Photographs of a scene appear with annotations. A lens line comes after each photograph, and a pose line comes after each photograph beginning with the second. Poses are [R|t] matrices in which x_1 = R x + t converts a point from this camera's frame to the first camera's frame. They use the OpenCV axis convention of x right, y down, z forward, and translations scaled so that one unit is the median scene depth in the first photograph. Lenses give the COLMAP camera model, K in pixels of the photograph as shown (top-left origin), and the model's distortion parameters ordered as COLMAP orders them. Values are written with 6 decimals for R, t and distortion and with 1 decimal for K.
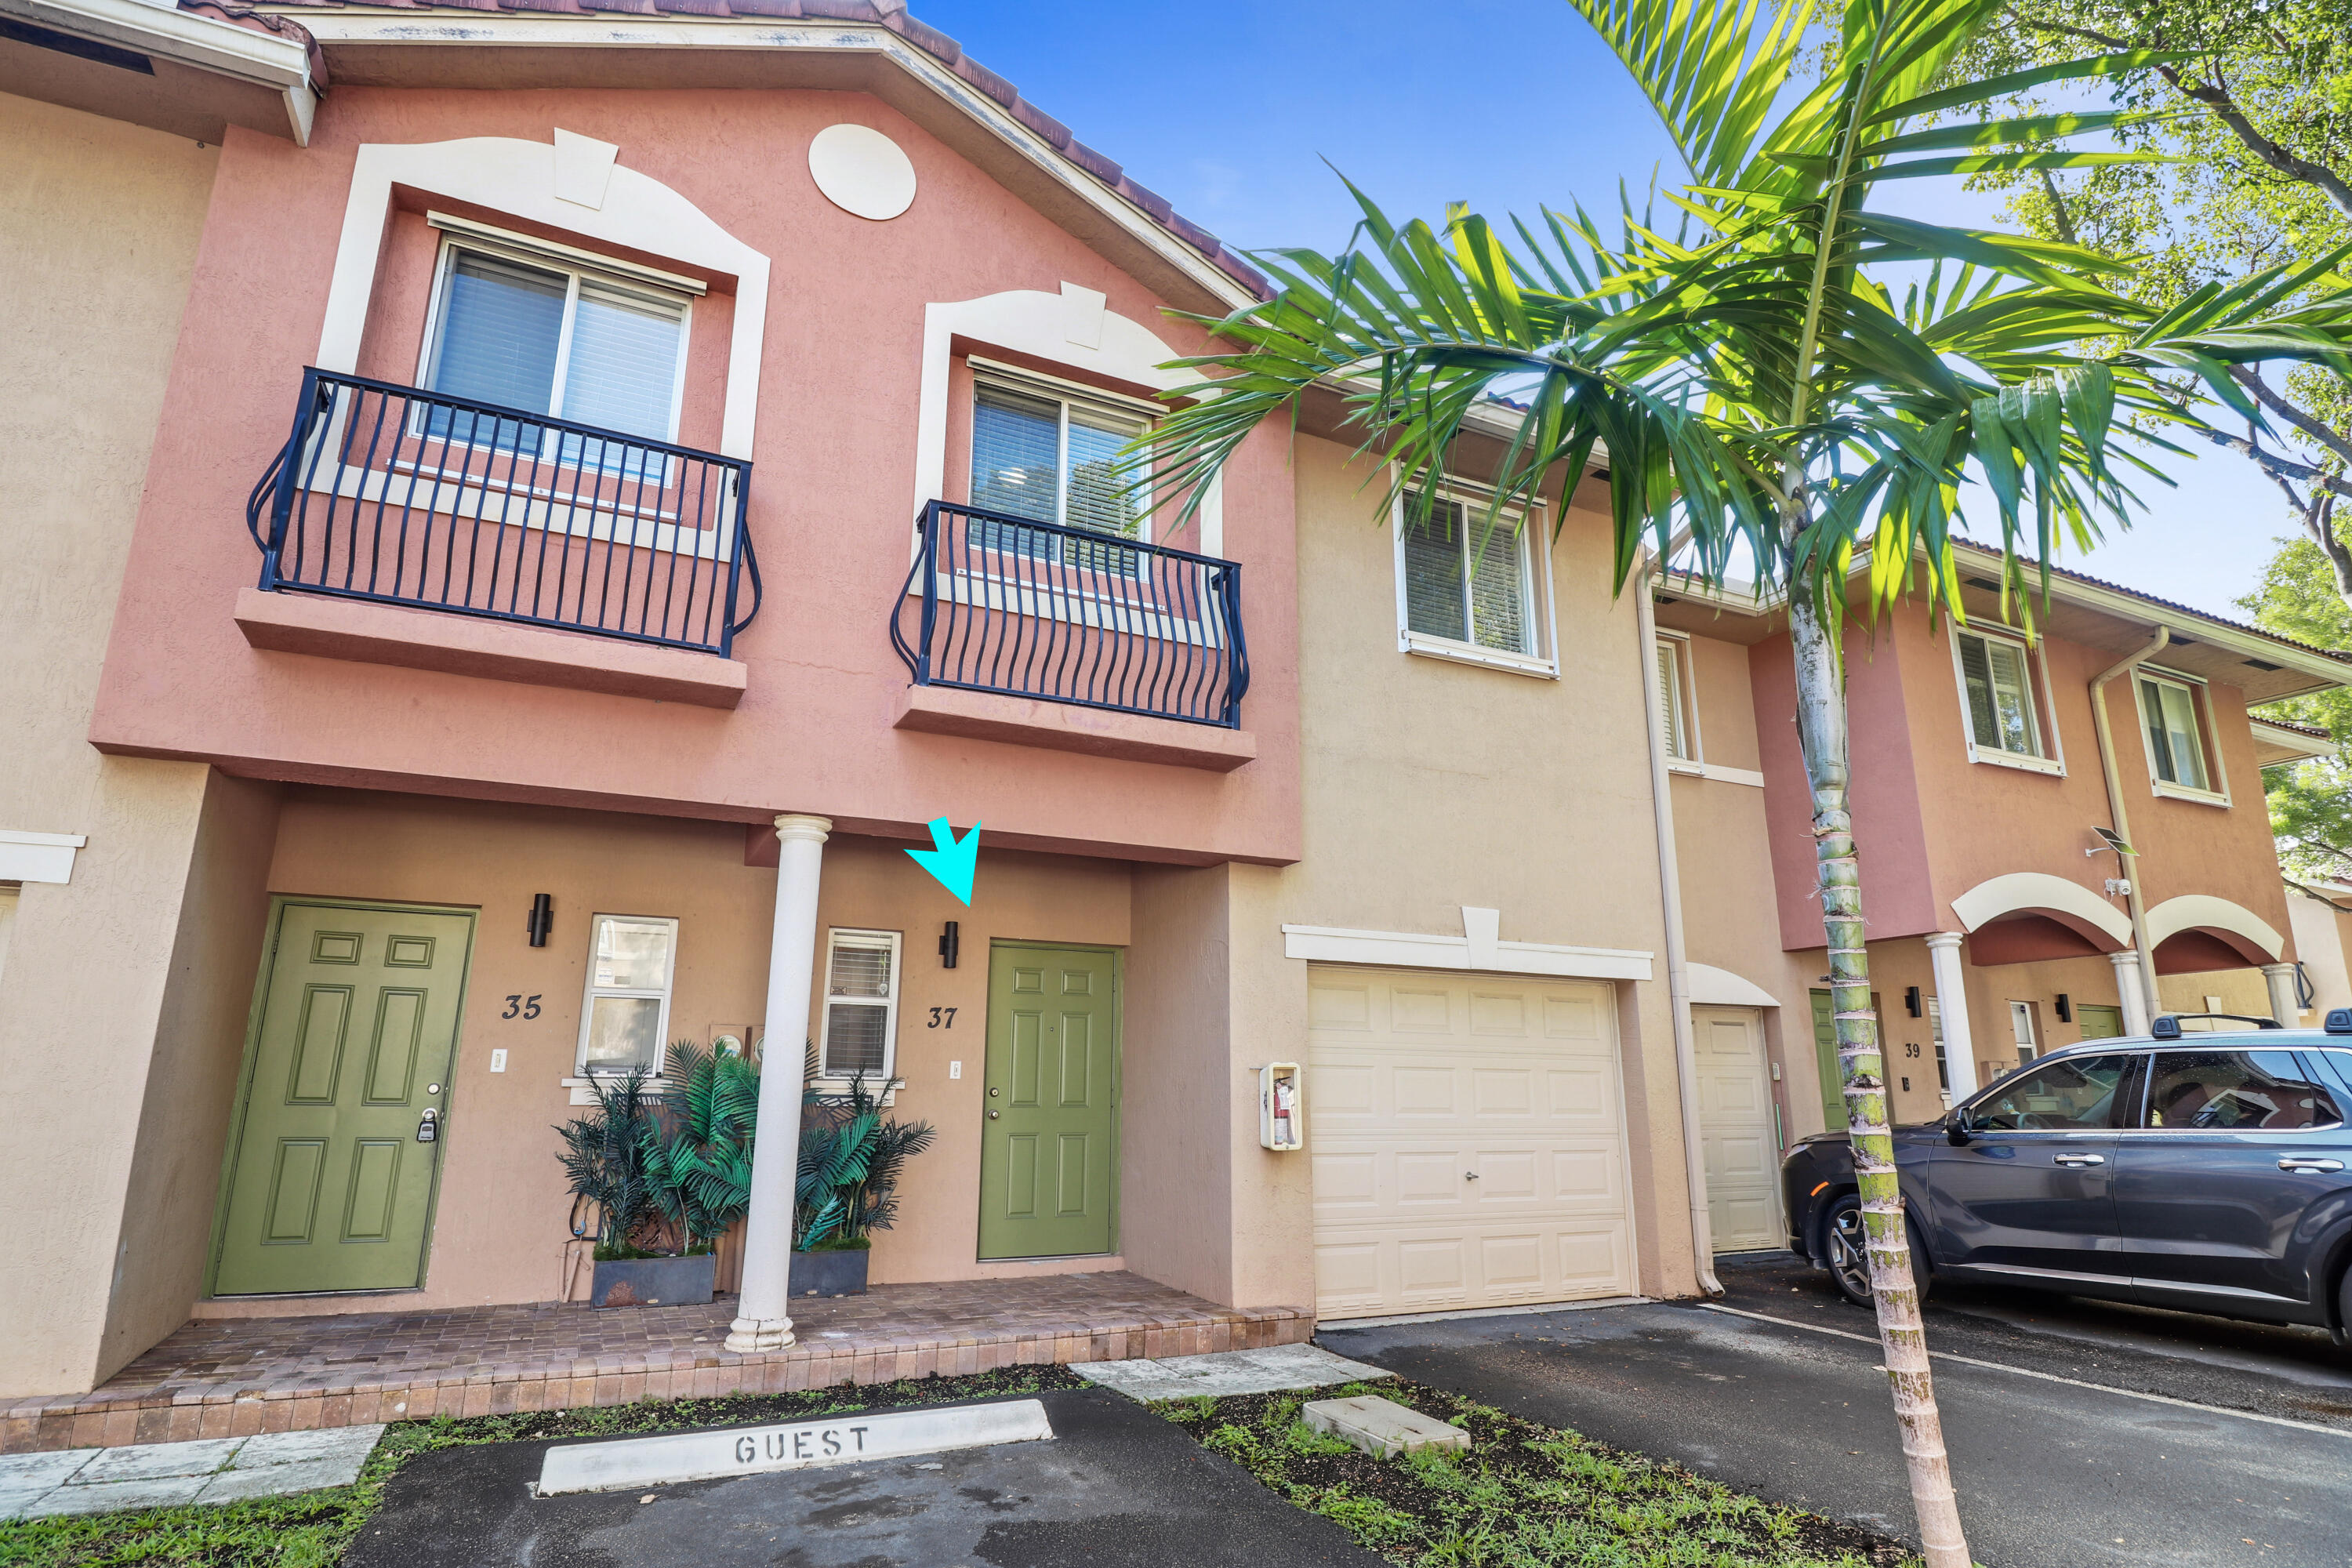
lens RADIAL K [[1194.9, 0, 1170.1], [0, 1194.9, 805.5], [0, 0, 1]] dist [0.000831, -0.001326]
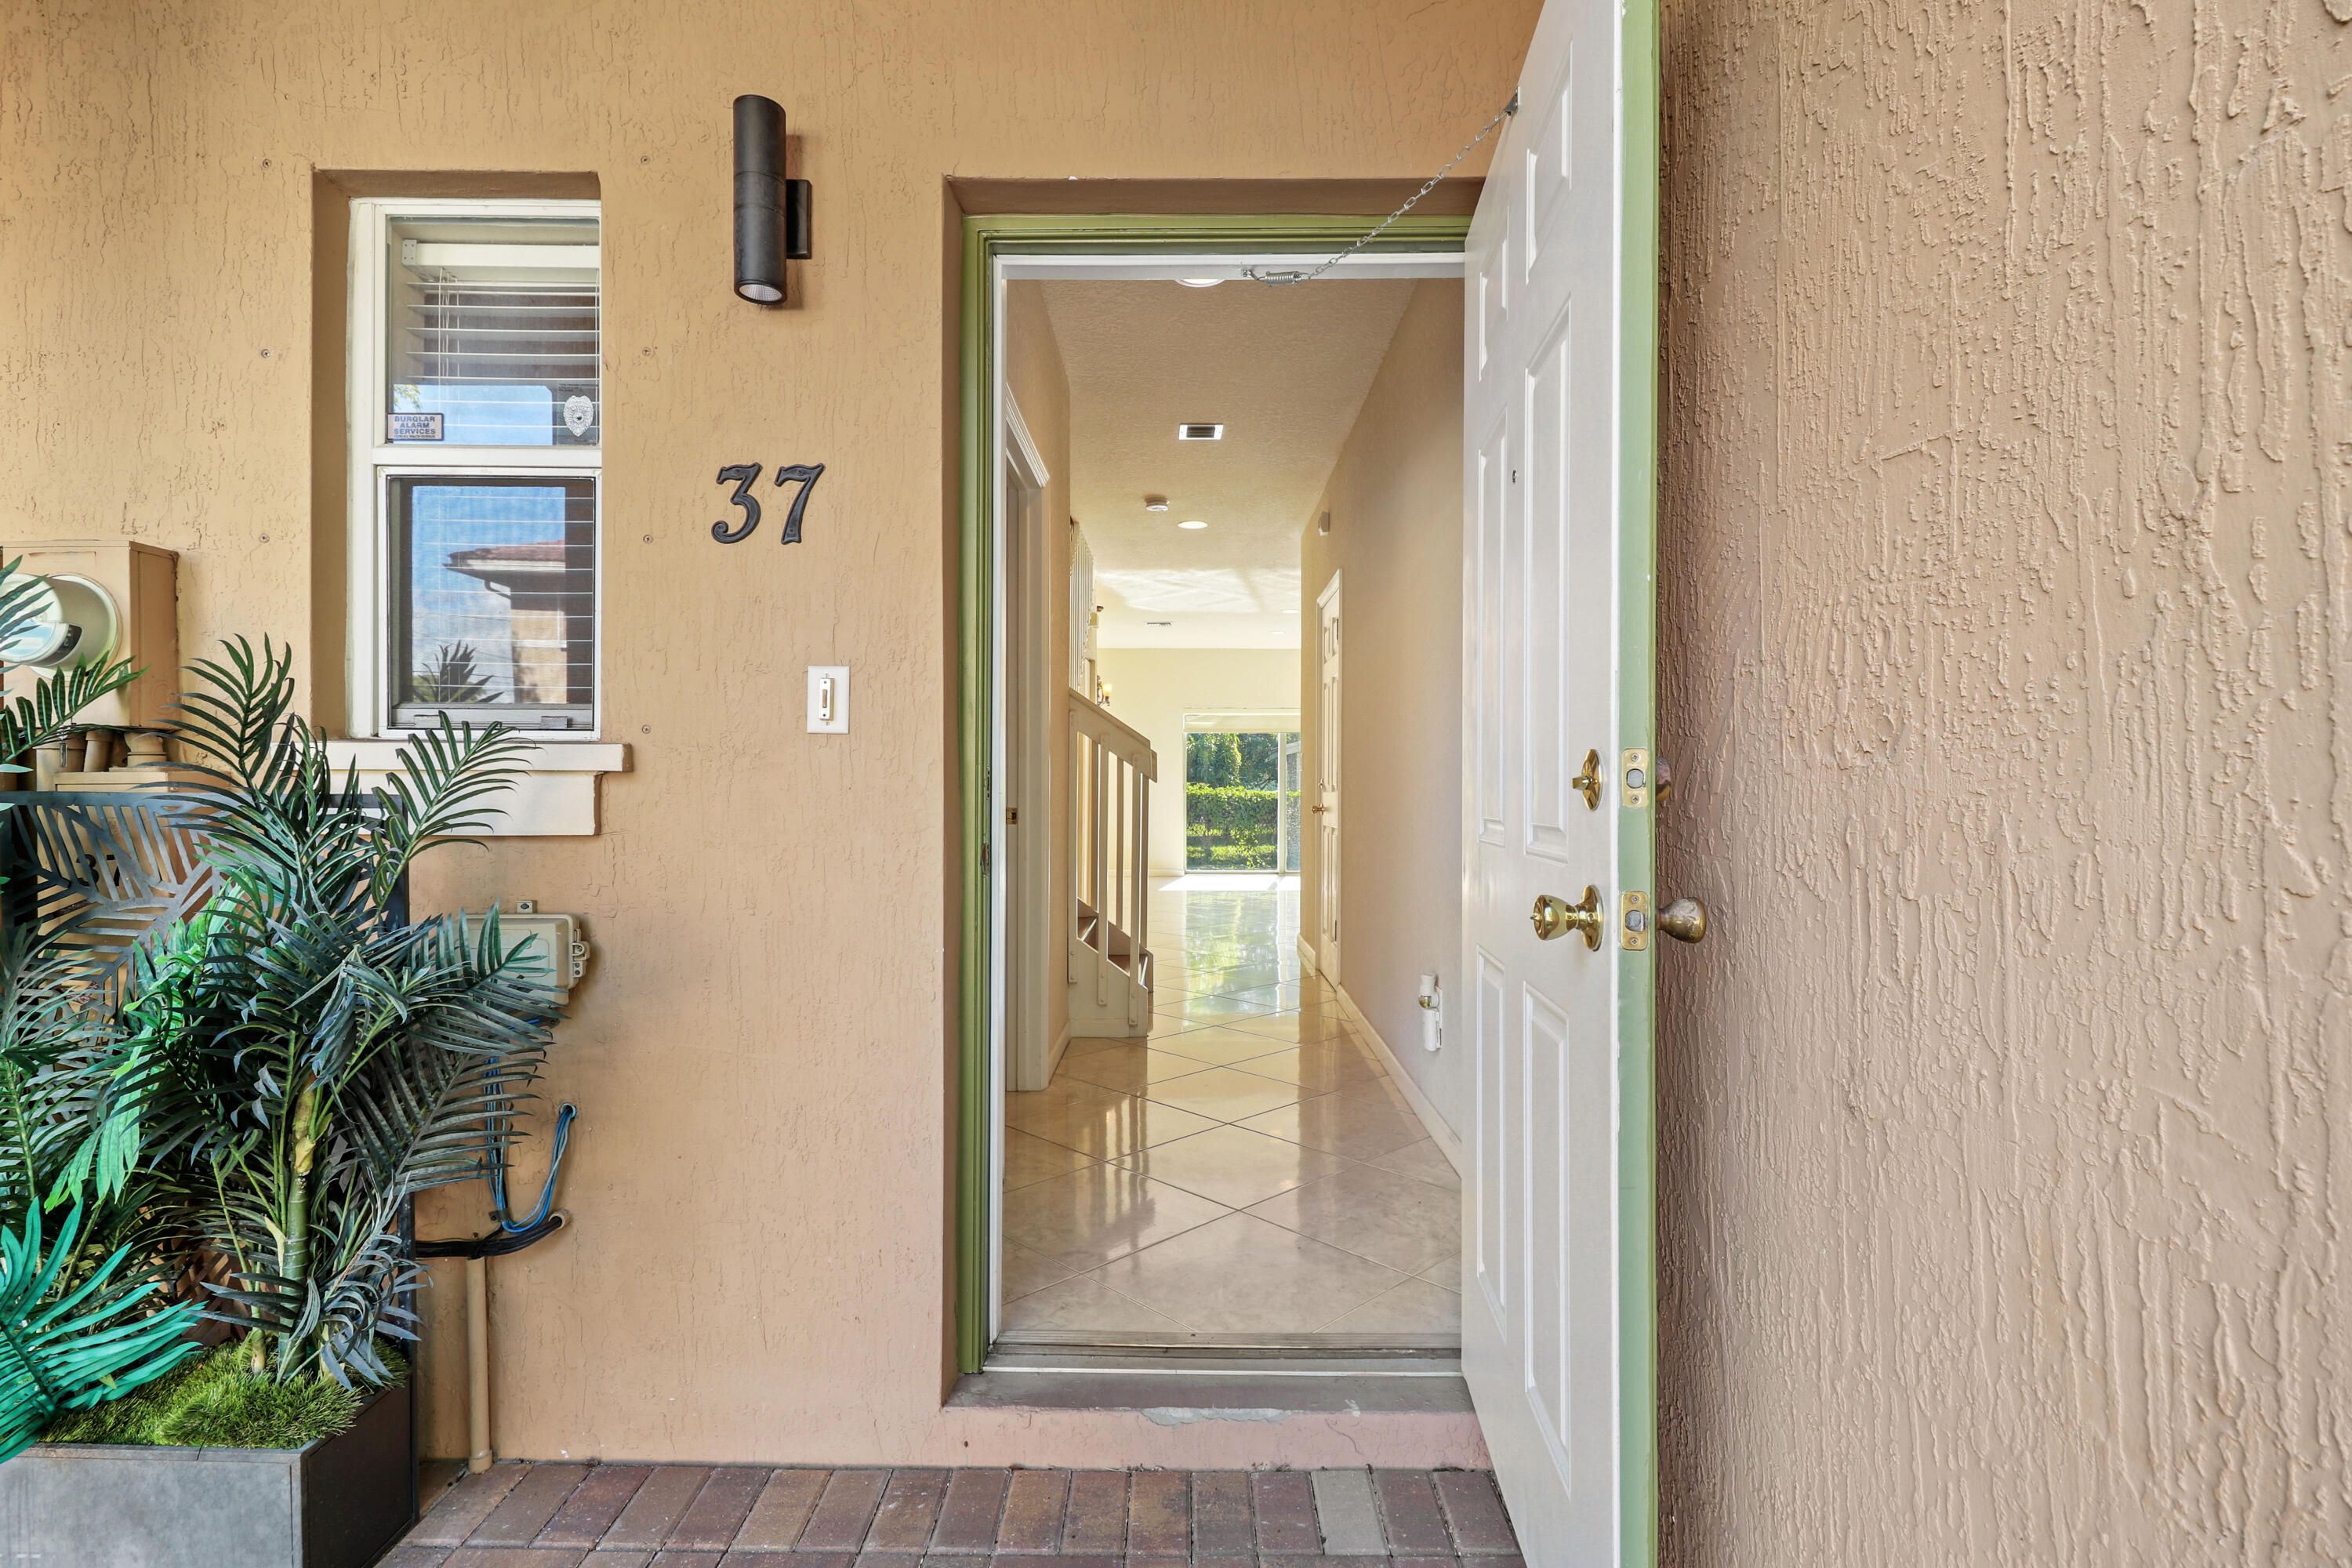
lens RADIAL K [[1115.5, 0, 1182.2], [0, 1115.5, 794.3], [0, 0, 1]] dist [-0.004379, -0.005791]
pose [[0.911480, -0.000065, -0.411343, -0.011577], [0.096668, 0.972028, 0.214050, 0.209901], [0.399823, -0.234866, 0.885991, 0.866606]]
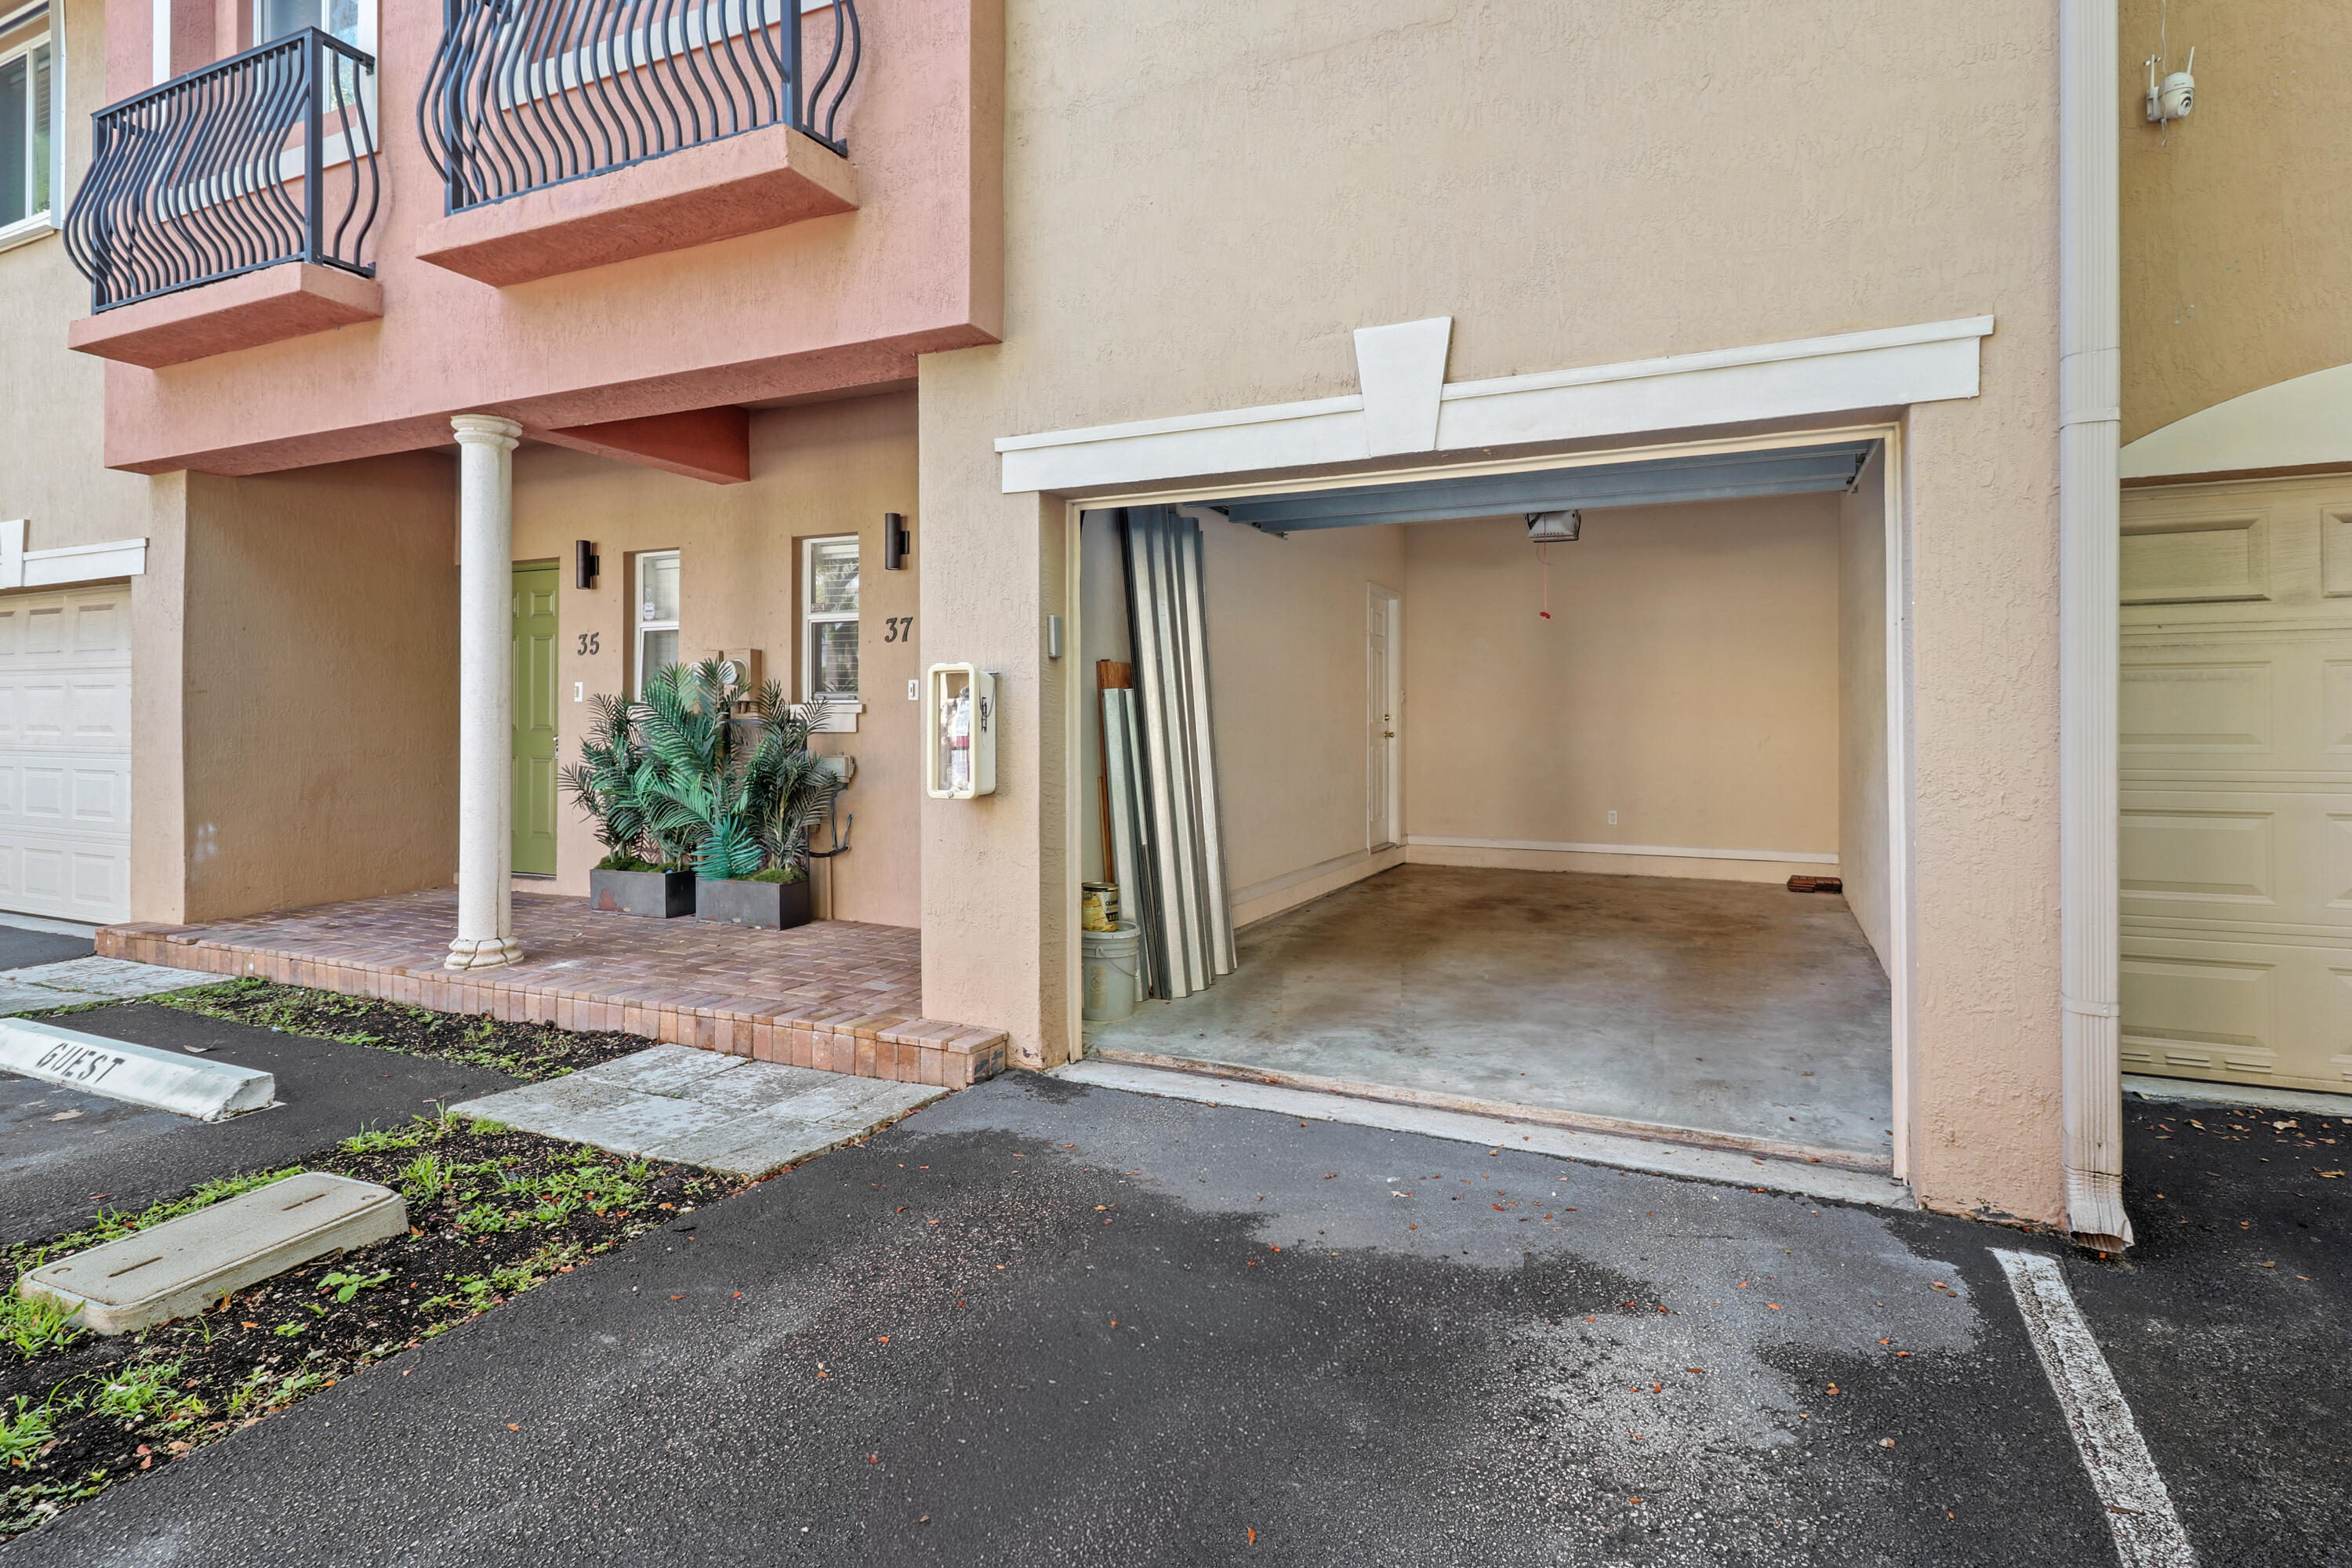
lens RADIAL K [[1167.4, 0, 1192.3], [0, 1167.4, 719.5], [0, 0, 1]] dist [0.013912, -0.000845]
pose [[0.645515, -0.008131, -0.763704, 0.605648], [0.183629, 0.972263, 0.144859, 0.169435], [0.741343, -0.233747, 0.629104, 0.668011]]
